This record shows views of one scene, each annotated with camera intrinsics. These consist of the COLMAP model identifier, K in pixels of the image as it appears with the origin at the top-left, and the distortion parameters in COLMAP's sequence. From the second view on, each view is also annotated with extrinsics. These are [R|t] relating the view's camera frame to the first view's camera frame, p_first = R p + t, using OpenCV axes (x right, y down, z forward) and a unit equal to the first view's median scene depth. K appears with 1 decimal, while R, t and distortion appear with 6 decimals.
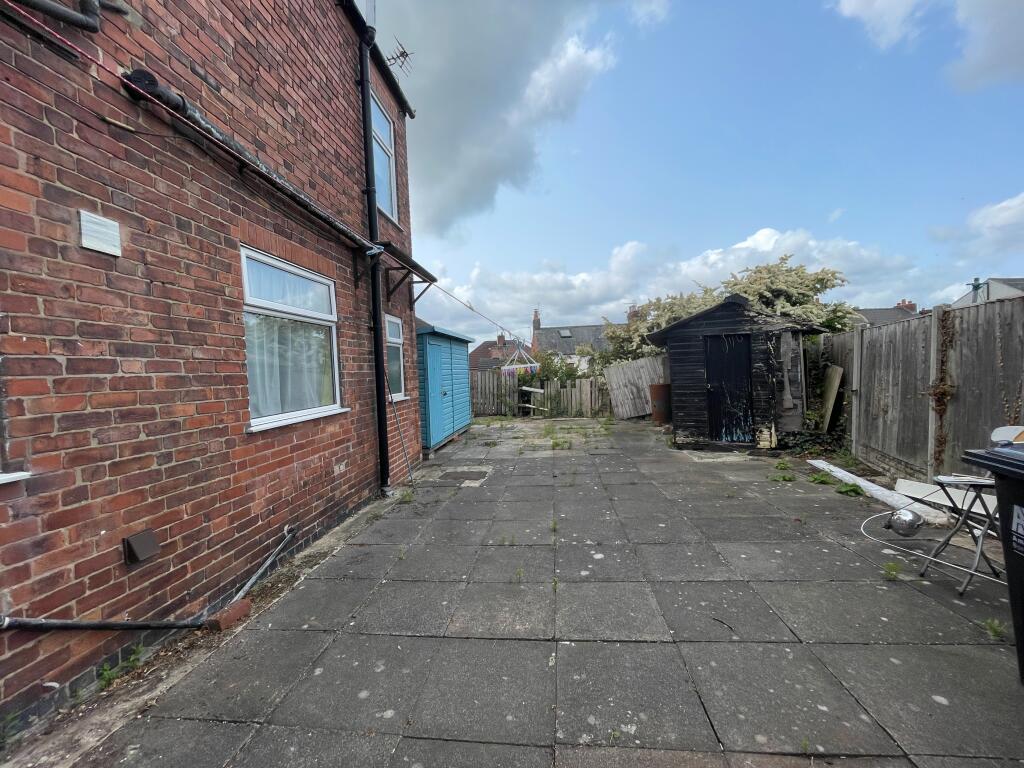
lens RADIAL K [[413.3, 0, 509.7], [0, 413.3, 385.1], [0, 0, 1]] dist [-0.001360, 0.000721]
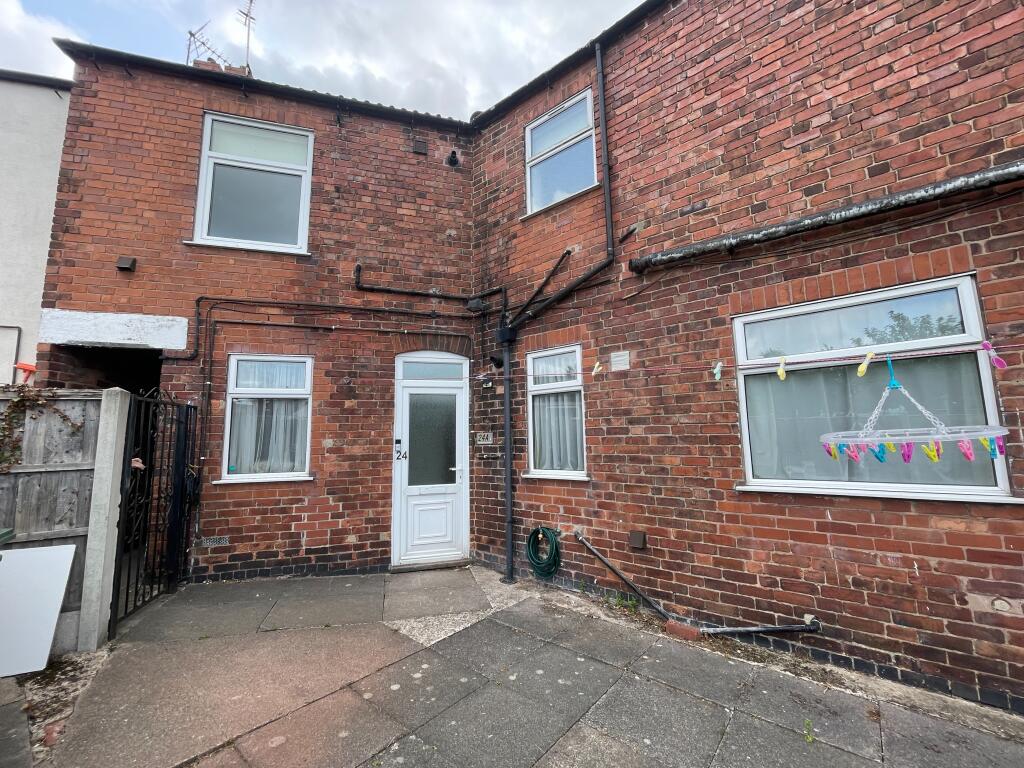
lens RADIAL K [[413.3, 0, 506.6], [0, 413.3, 387.3], [0, 0, 1]] dist [-0.001360, 0.000721]
pose [[-0.543288, -0.061359, -0.837301, 0.724235], [0.004875, 0.997078, -0.076231, -0.084956], [0.839533, -0.045498, -0.541401, 1.309958]]
